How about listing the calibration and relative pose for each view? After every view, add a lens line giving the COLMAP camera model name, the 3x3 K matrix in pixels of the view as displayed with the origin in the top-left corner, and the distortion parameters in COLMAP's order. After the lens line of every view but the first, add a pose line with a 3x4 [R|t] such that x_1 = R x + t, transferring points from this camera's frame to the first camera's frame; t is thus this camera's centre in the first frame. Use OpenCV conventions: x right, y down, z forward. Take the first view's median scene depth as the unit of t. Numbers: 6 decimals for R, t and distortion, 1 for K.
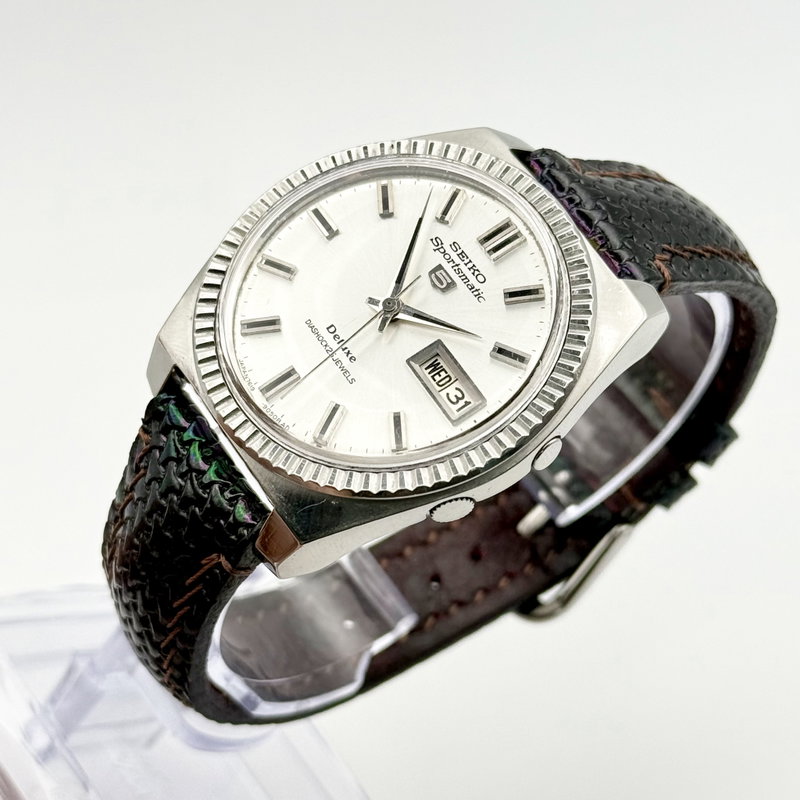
lens RADIAL K [[1957.3, 0, 493.8], [0, 1957.3, 398.9], [0, 0, 1]] dist [0.049418, 1.151604]
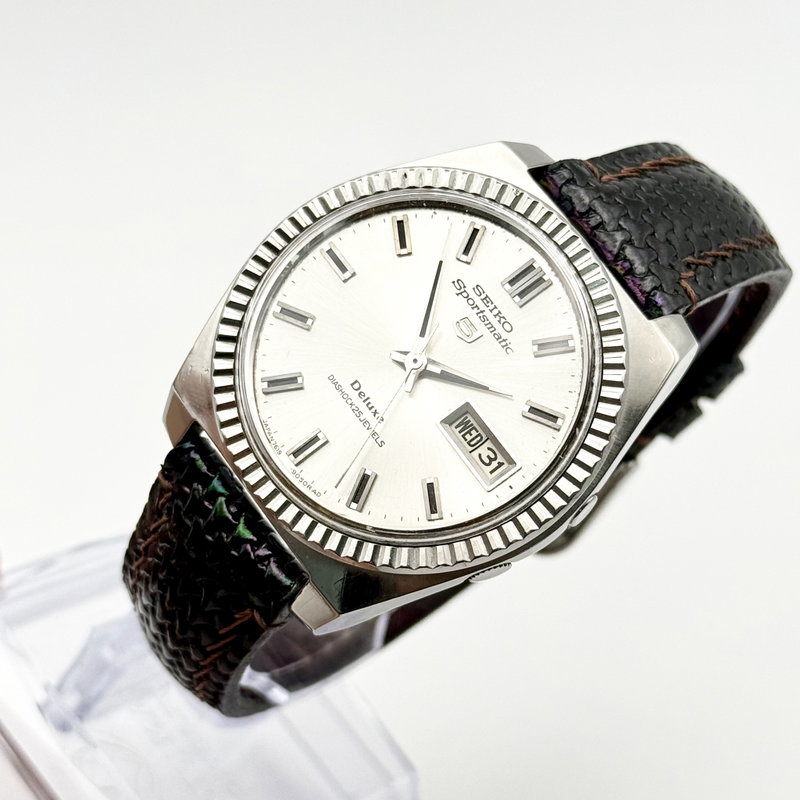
lens RADIAL K [[1957.3, 0, 493.8], [0, 1957.3, 398.9], [0, 0, 1]] dist [0.049418, 1.151604]
pose [[0.998303, -0.039580, 0.042707, -0.055790], [0.028694, 0.972615, 0.230643, -0.248949], [-0.050666, -0.229026, 0.972101, 0.050277]]
